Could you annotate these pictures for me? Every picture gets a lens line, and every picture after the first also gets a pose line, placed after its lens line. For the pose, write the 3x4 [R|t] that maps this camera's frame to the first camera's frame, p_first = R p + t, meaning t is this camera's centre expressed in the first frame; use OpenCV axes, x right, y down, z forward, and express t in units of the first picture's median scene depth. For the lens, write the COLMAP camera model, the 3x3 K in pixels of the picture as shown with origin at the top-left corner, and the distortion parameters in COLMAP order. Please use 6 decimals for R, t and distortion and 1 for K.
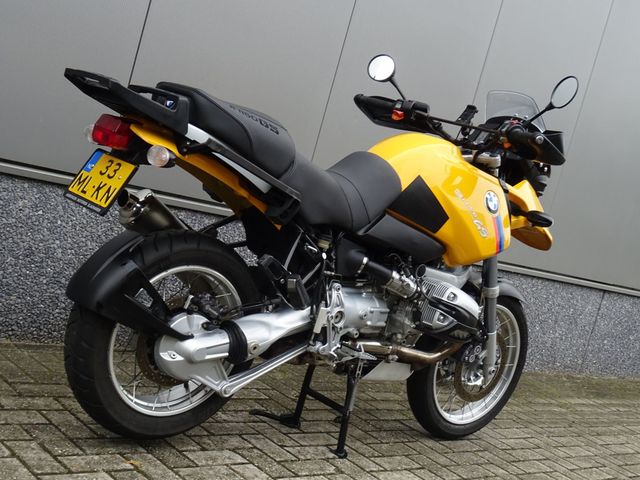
lens RADIAL K [[925.8, 0, 320.2], [0, 925.8, 240.6], [0, 0, 1]] dist [0.000881, 0.000000]
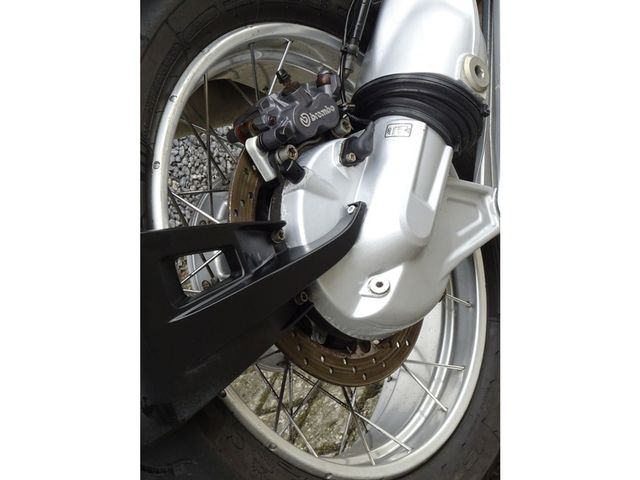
lens RADIAL K [[1961.5, 0, 320.0], [0, 1961.5, 240.3], [0, 0, 1]] dist [0.151644, 0.000000]
pose [[0.564449, -0.817141, -0.116954, -0.065687], [0.821300, 0.541712, 0.178925, -0.022751], [-0.082851, -0.197049, 0.976887, 0.283848]]
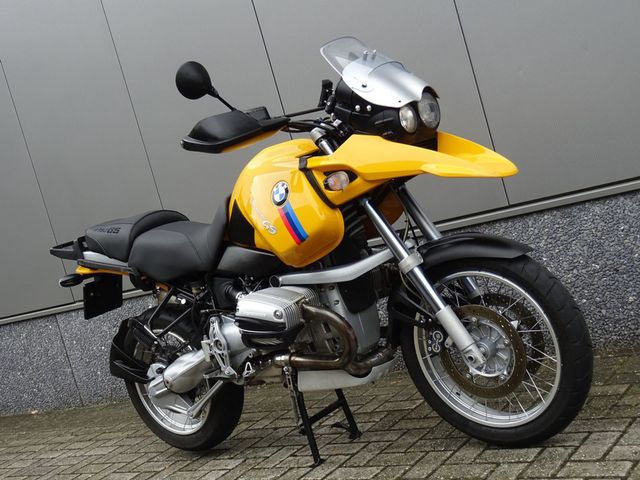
lens RADIAL K [[873.1, 0, 319.8], [0, 873.1, 239.4], [0, 0, 1]] dist [0.021288, 0.000000]
pose [[0.082705, -0.238053, -0.967725, 1.108676], [0.216940, 0.952065, -0.215660, 0.217023], [0.972675, -0.192101, 0.130384, 0.984991]]
